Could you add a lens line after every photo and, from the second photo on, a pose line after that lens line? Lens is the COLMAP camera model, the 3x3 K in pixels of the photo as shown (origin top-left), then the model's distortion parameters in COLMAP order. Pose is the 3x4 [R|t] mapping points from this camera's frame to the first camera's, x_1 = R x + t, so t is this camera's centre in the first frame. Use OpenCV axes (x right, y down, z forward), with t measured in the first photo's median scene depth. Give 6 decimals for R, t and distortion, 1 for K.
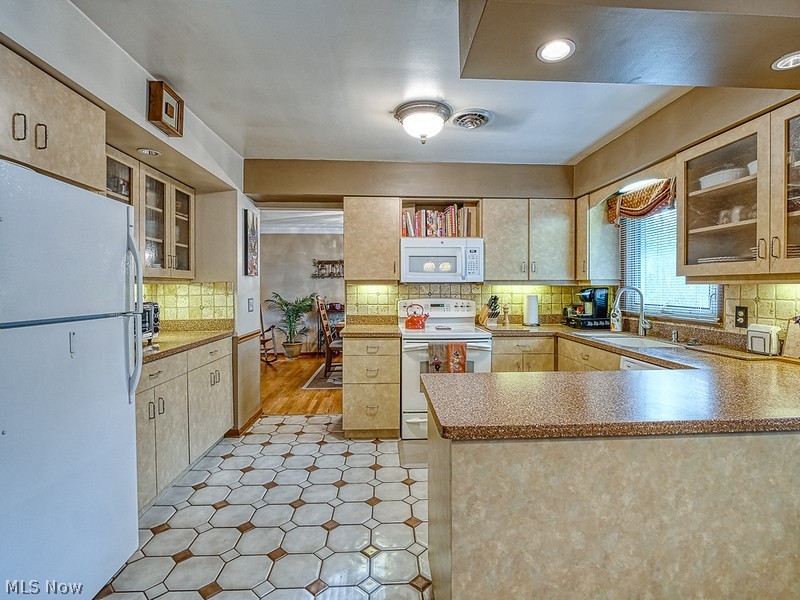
lens RADIAL K [[392.3, 0, 405.4], [0, 392.3, 290.8], [0, 0, 1]] dist [-0.011120, -0.001567]
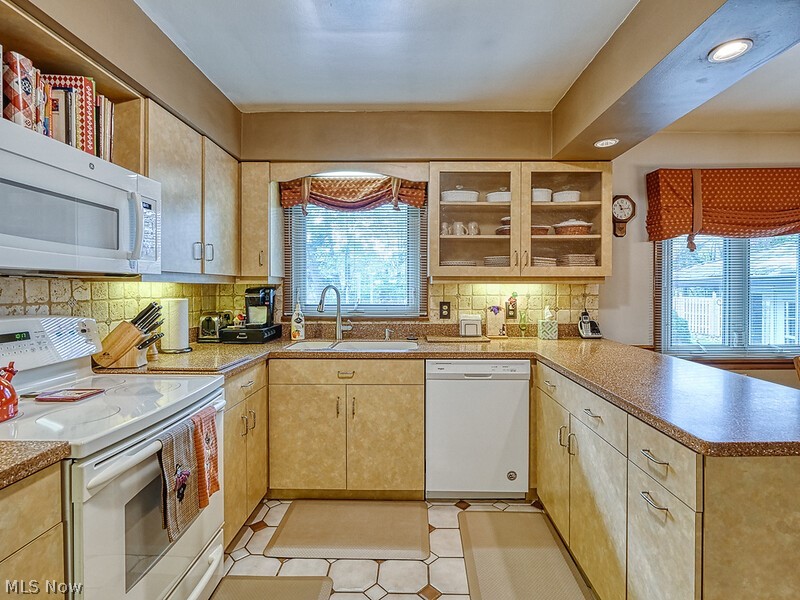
lens RADIAL K [[392.3, 0, 405.4], [0, 392.3, 290.8], [0, 0, 1]] dist [-0.011120, -0.001567]
pose [[0.061907, -0.006954, 0.998058, -0.279032], [0.009831, 0.999931, 0.006358, -0.002932], [-0.998033, 0.009418, 0.061971, 0.732810]]
